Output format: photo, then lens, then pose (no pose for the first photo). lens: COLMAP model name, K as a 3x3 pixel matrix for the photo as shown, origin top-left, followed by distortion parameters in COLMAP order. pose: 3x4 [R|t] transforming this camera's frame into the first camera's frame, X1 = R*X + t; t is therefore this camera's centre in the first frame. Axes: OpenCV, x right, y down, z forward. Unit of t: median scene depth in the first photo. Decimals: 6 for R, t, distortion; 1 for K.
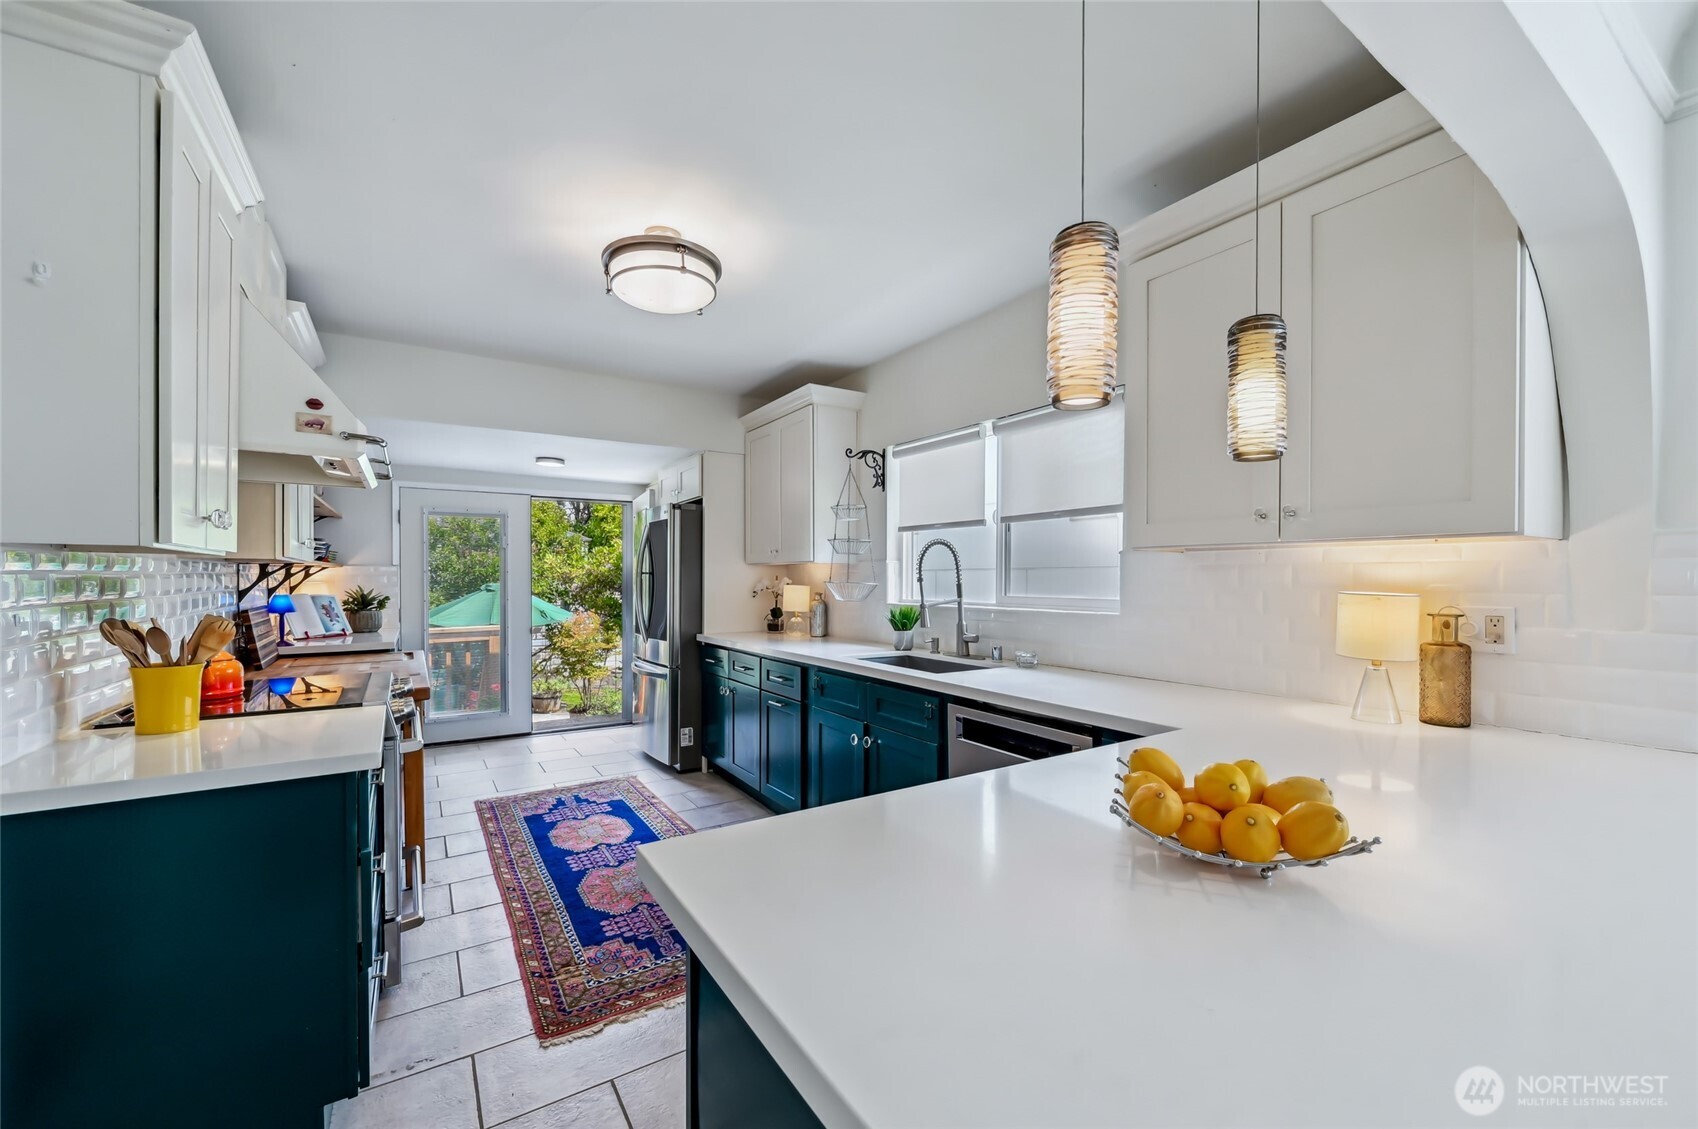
lens RADIAL K [[668.8, 0, 850.4], [0, 668.8, 573.1], [0, 0, 1]] dist [0.011181, 0.000127]
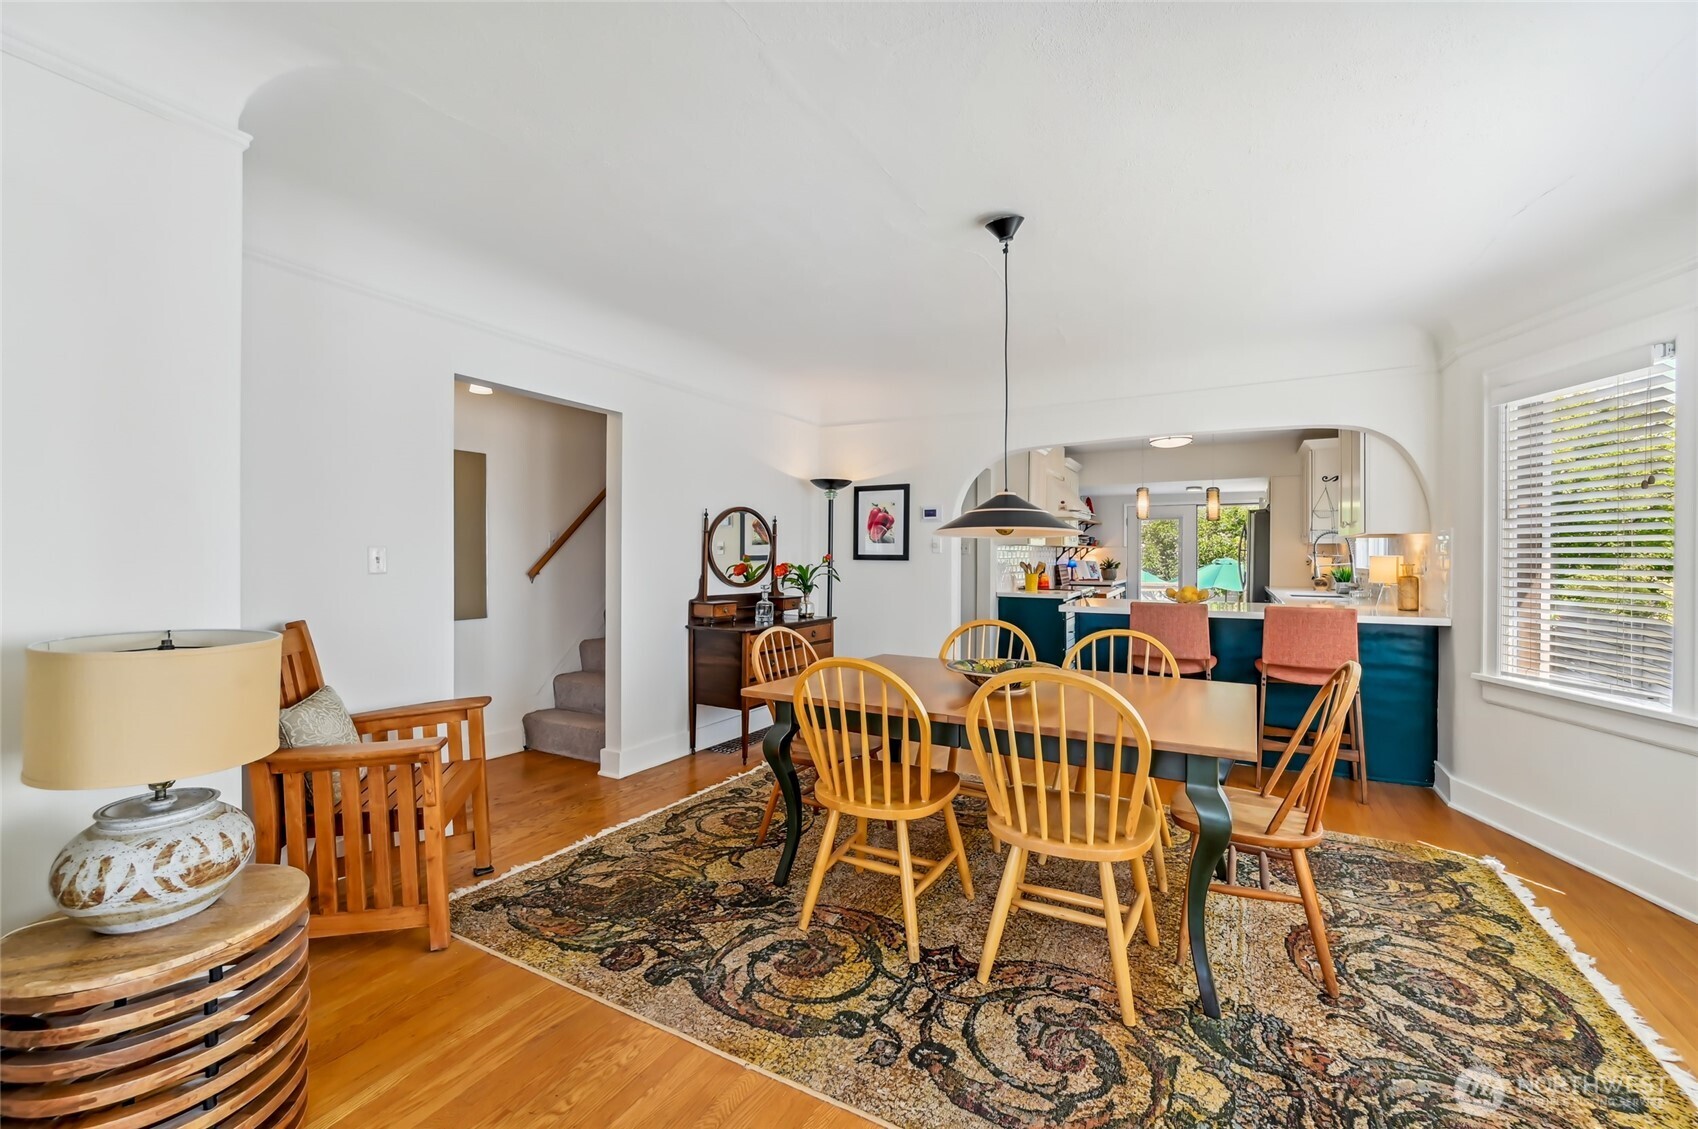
lens RADIAL K [[668.8, 0, 852.8], [0, 668.8, 562.0], [0, 0, 1]] dist [0.011181, 0.000127]
pose [[0.463797, 0.012429, -0.885854, 0.853670], [0.001736, 0.999887, 0.014938, 0.002465], [0.885940, -0.008467, 0.463723, -0.756661]]
